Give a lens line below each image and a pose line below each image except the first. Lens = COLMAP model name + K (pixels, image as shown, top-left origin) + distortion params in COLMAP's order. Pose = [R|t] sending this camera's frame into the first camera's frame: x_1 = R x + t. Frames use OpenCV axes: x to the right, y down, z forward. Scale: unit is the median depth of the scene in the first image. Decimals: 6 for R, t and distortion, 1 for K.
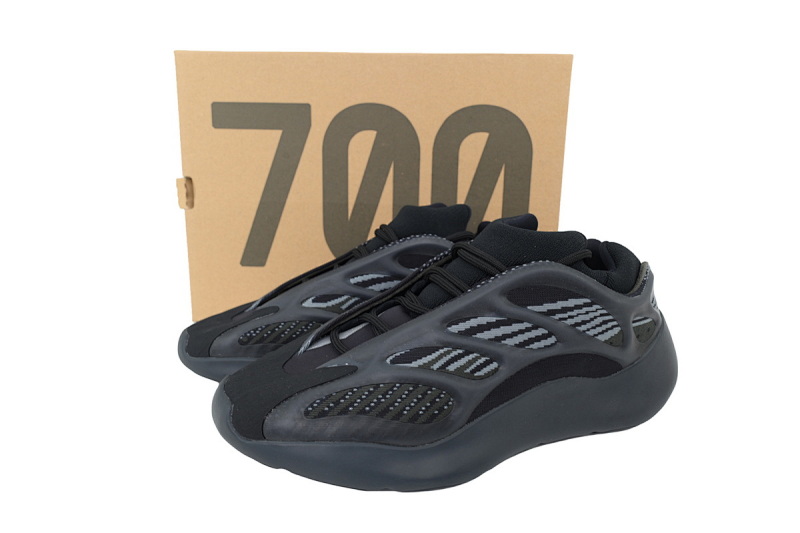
lens RADIAL K [[535.9, 0, 401.2], [0, 535.9, 266.7], [0, 0, 1]] dist [-0.008415, 0.000352]
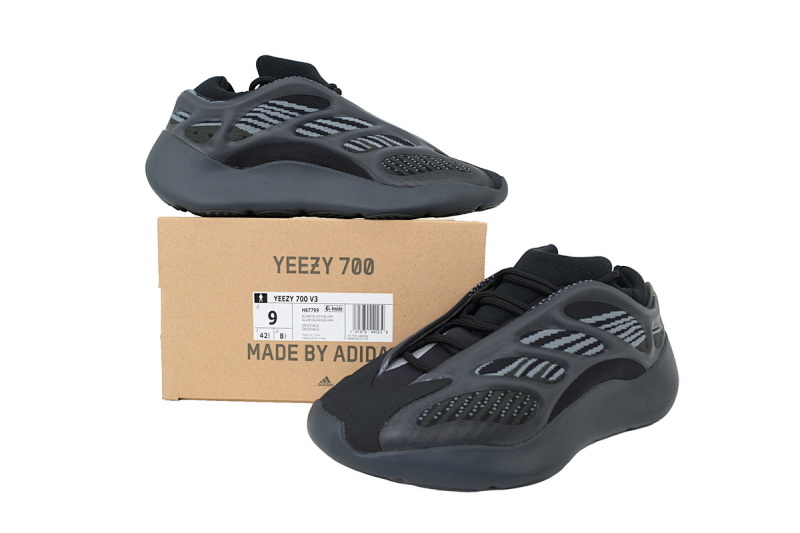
lens RADIAL K [[535.9, 0, 398.3], [0, 535.9, 264.1], [0, 0, 1]] dist [-0.008415, 0.000352]
pose [[0.981831, -0.023484, 0.188299, -0.372978], [0.041548, 0.994839, -0.092570, 0.046152], [-0.185153, 0.098711, 0.977739, -0.081495]]
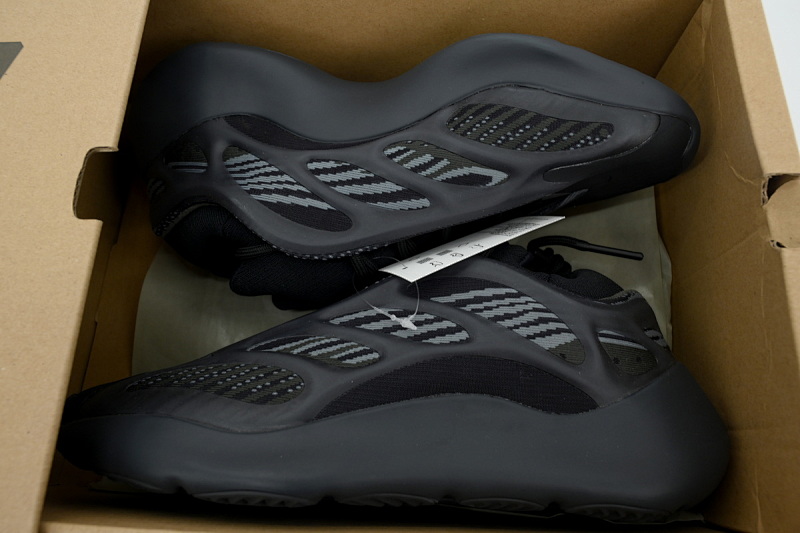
lens RADIAL K [[535.9, 0, 403.9], [0, 535.9, 261.9], [0, 0, 1]] dist [-0.008415, 0.000352]
pose [[0.945584, -0.106911, -0.307314, 0.450820], [-0.088691, 0.824027, -0.559565, 0.483801], [0.313059, 0.556372, 0.769704, 0.340973]]
